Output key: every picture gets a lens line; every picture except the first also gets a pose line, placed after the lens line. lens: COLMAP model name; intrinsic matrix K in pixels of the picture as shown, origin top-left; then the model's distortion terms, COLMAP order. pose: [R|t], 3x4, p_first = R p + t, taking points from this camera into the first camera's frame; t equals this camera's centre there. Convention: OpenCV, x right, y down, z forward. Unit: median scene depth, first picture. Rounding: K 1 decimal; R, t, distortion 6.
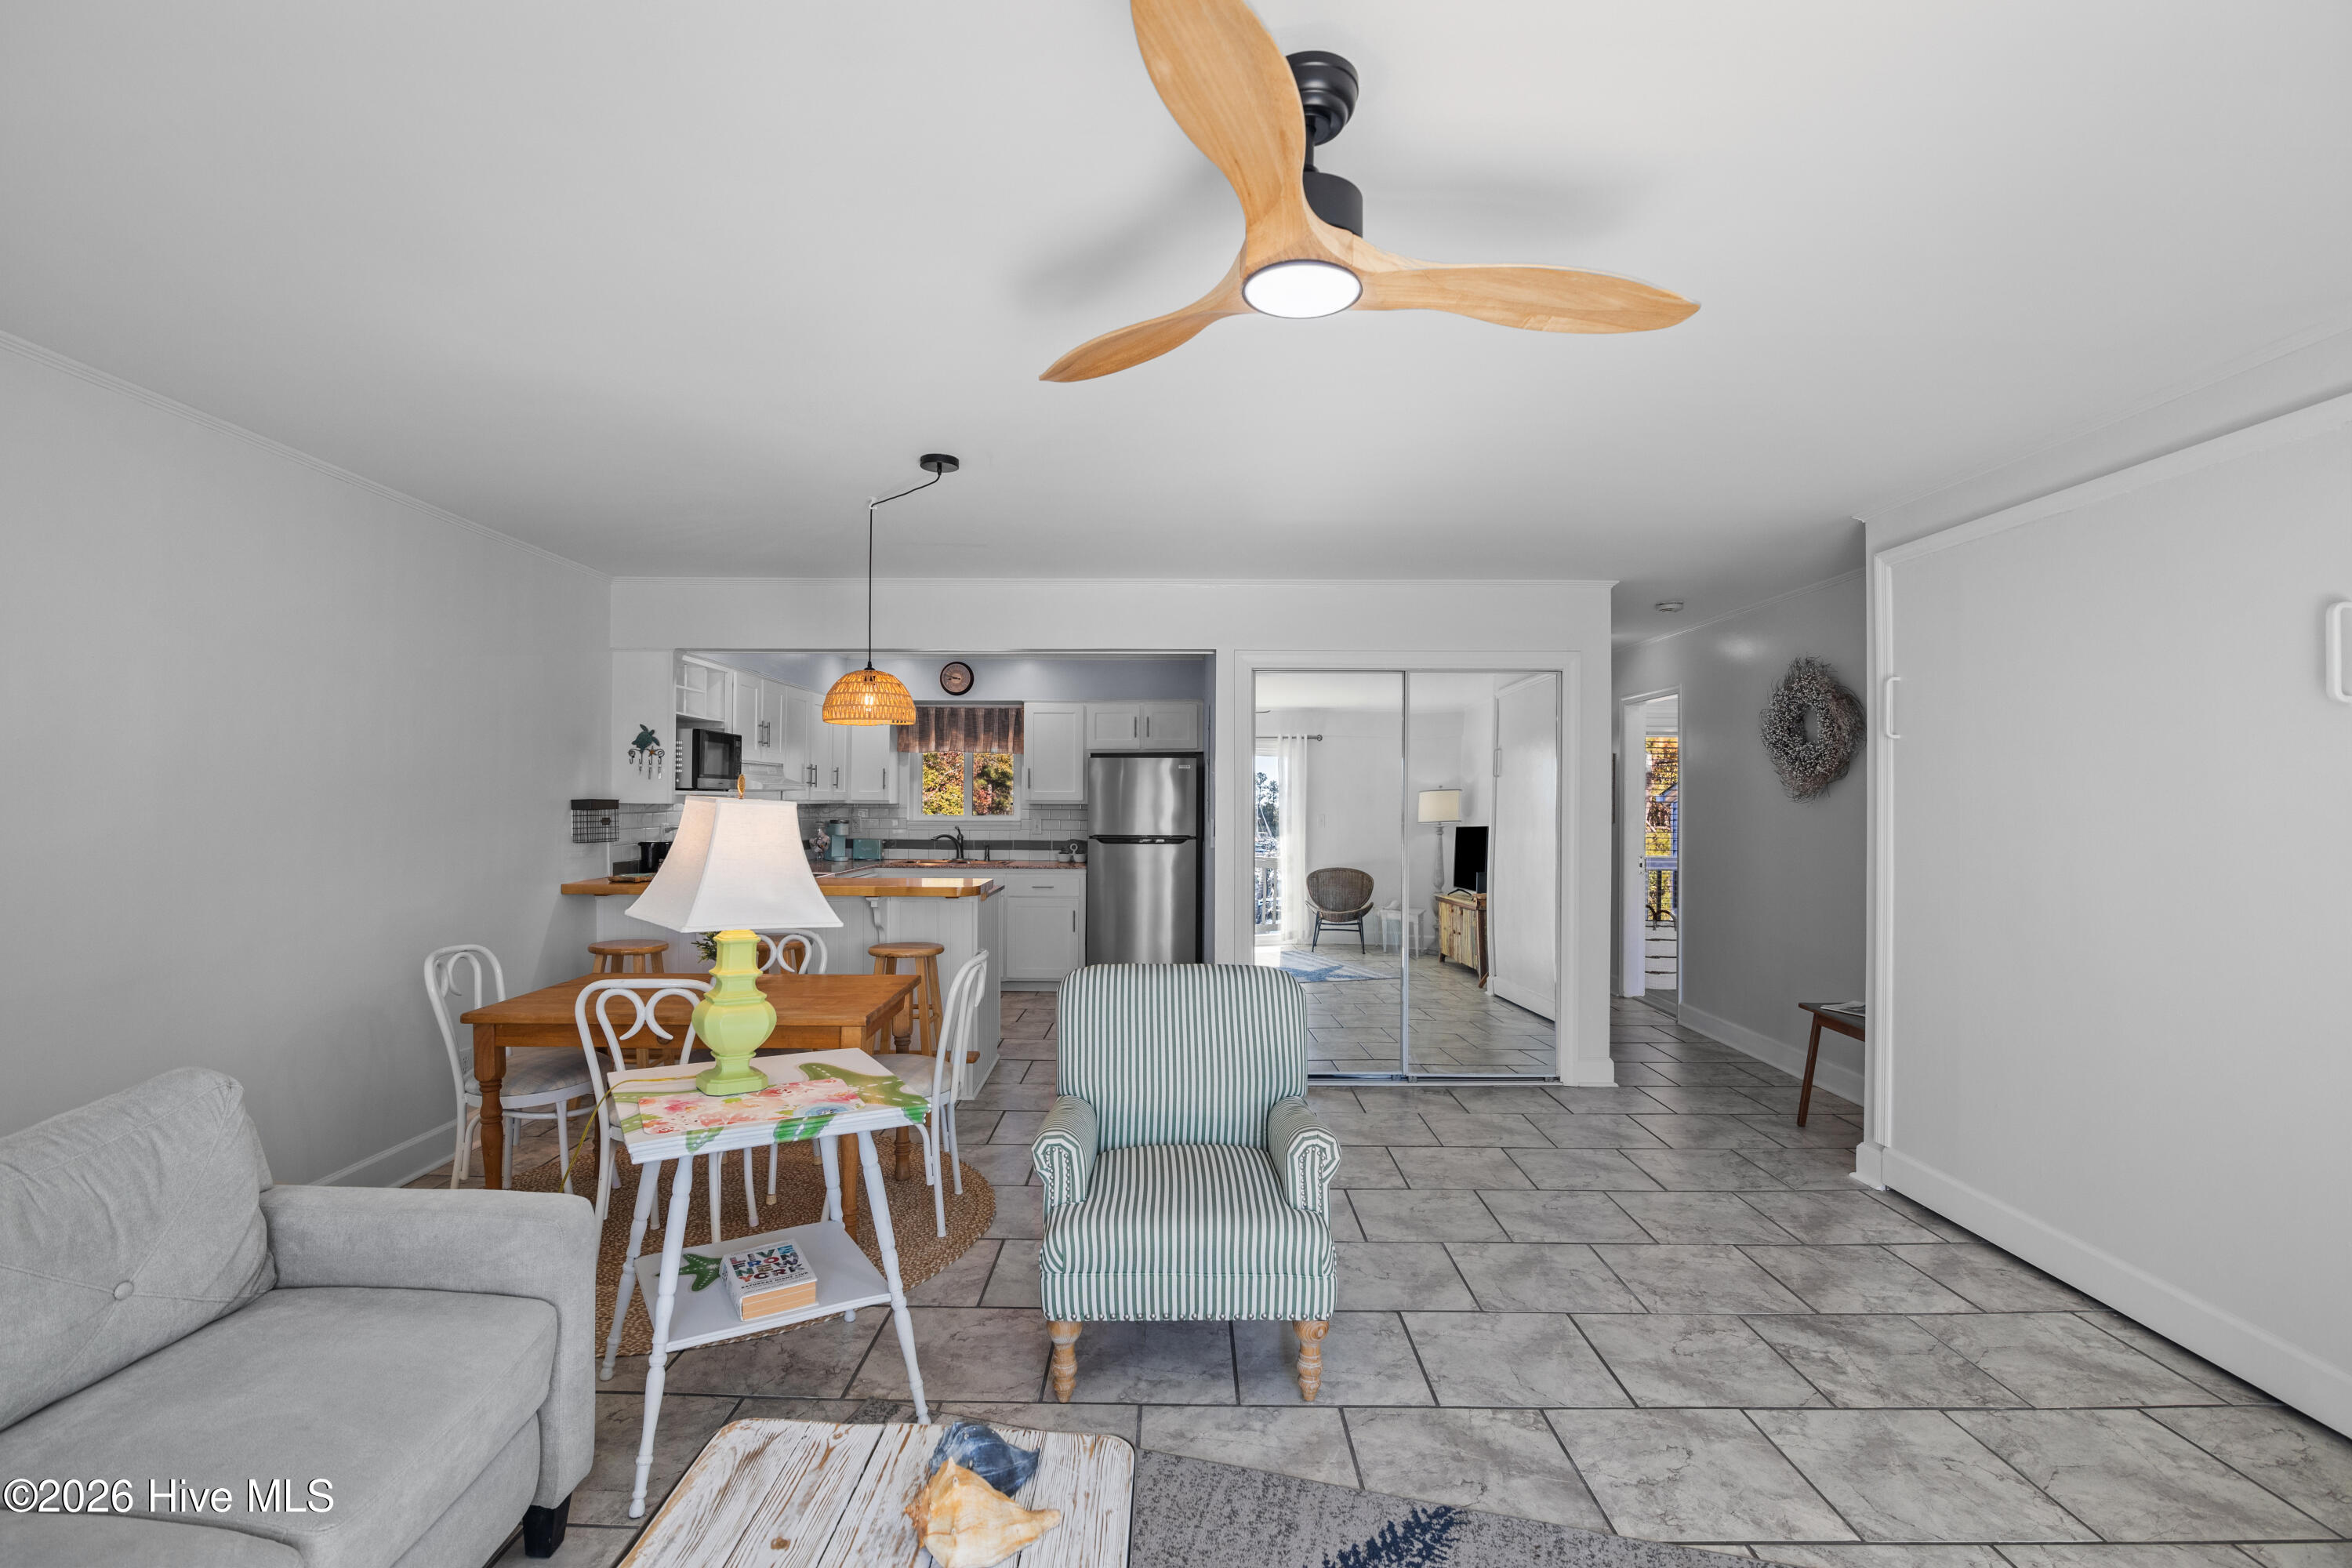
lens RADIAL K [[1073.8, 0, 1180.2], [0, 1073.8, 787.7], [0, 0, 1]] dist [-0.021457, -0.000058]
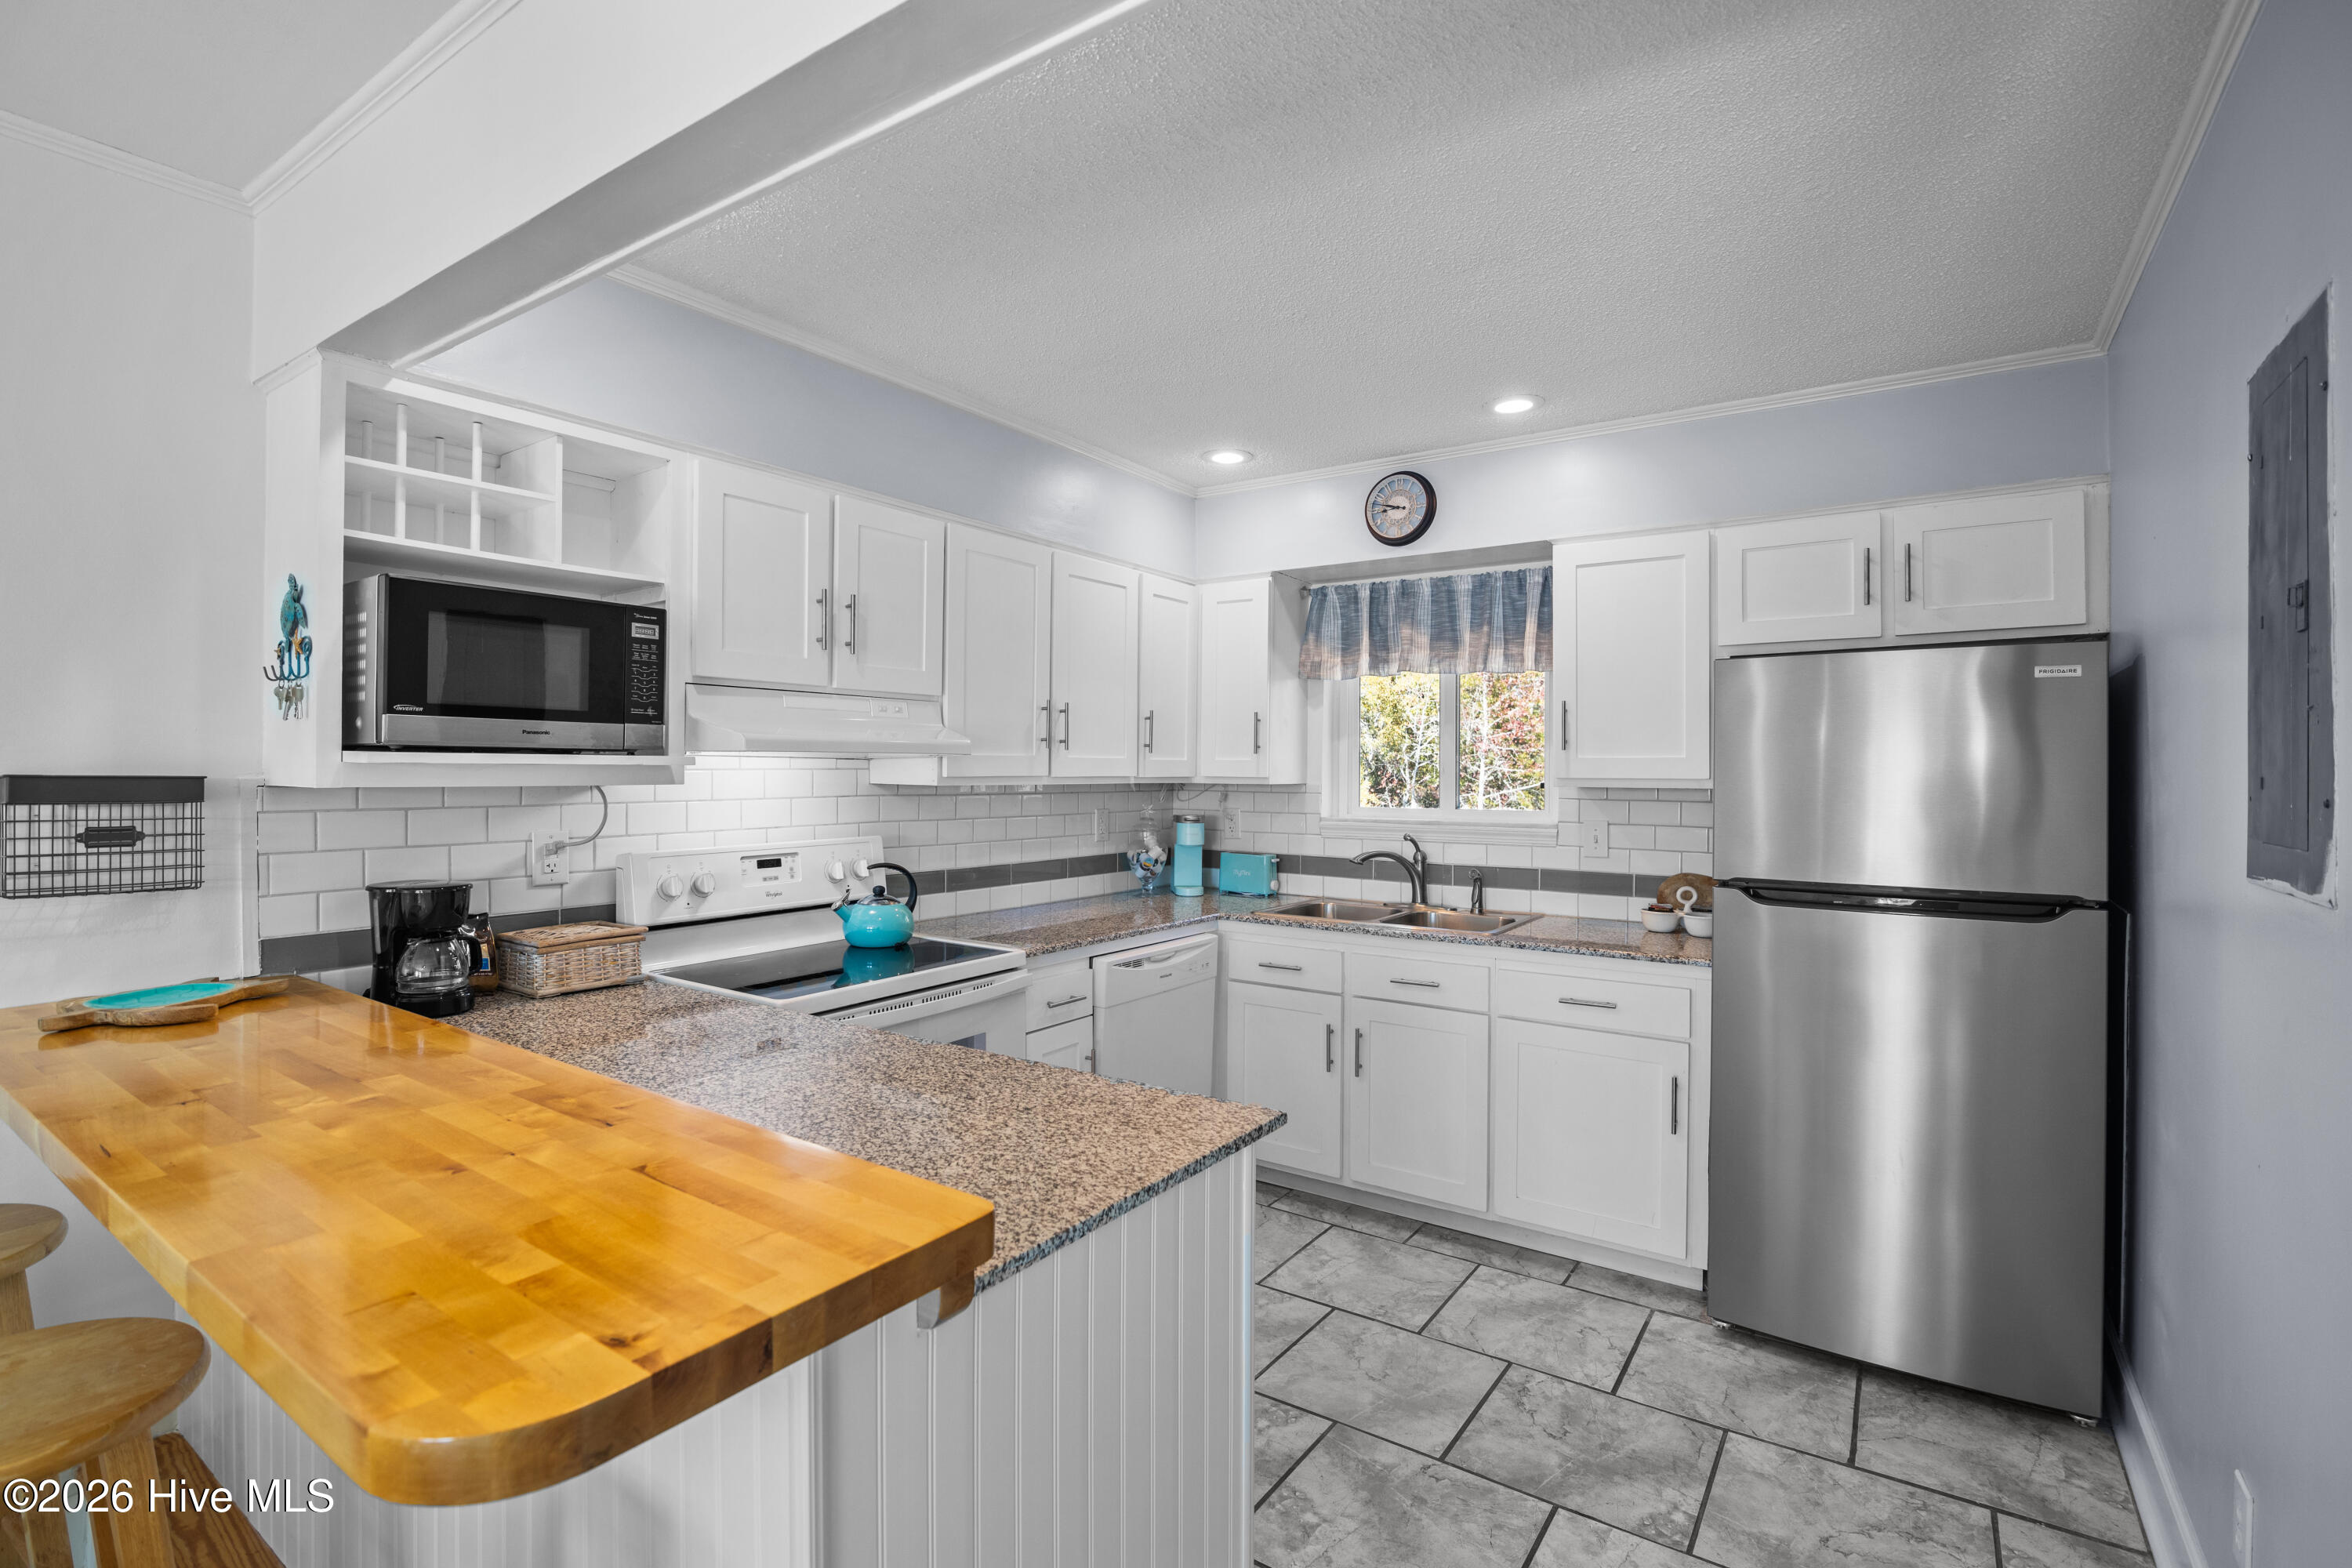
lens RADIAL K [[1073.8, 0, 1165.3], [0, 1073.8, 767.2], [0, 0, 1]] dist [-0.021457, -0.000058]
pose [[0.816245, -0.002730, -0.577700, -0.049701], [0.005525, 0.999980, 0.003080, 0.009202], [0.577680, -0.005706, 0.816244, 0.995854]]
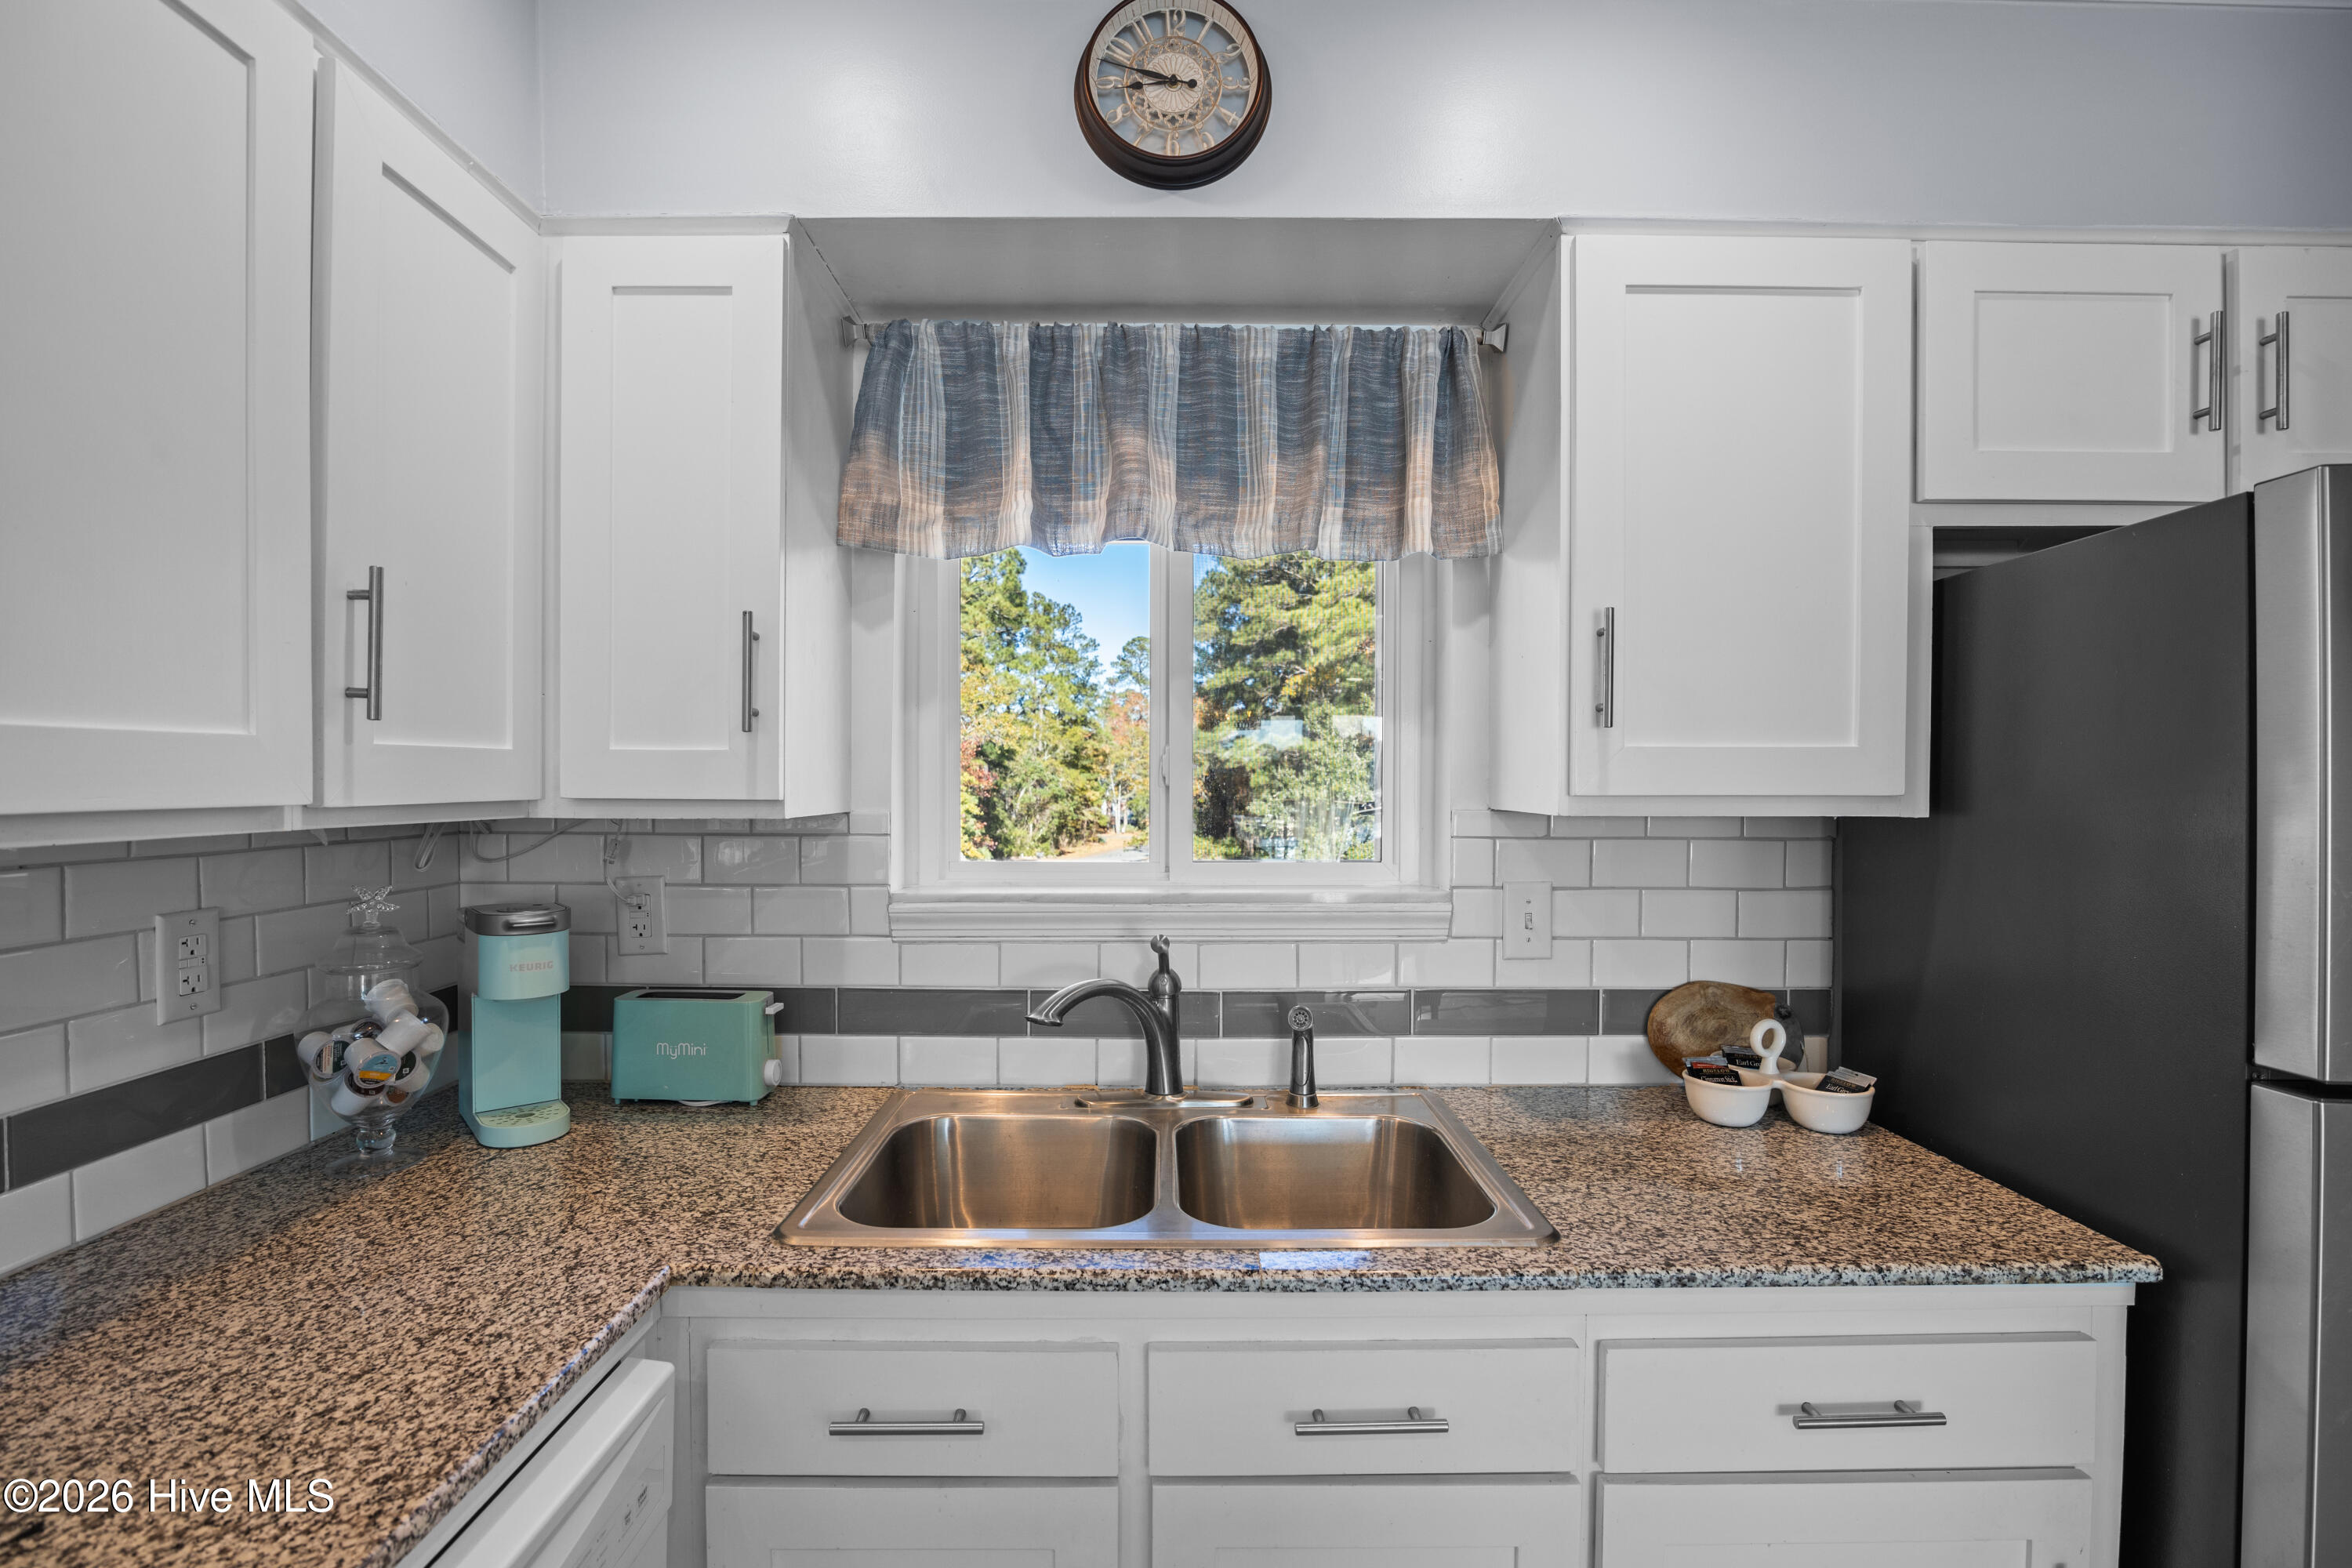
lens RADIAL K [[1073.8, 0, 1174.8], [0, 1073.8, 801.6], [0, 0, 1]] dist [-0.021457, -0.000058]
pose [[0.999963, -0.005505, -0.006560, -0.358358], [0.005704, 0.999511, 0.030729, 0.012307], [0.006388, -0.030765, 0.999506, 1.430809]]
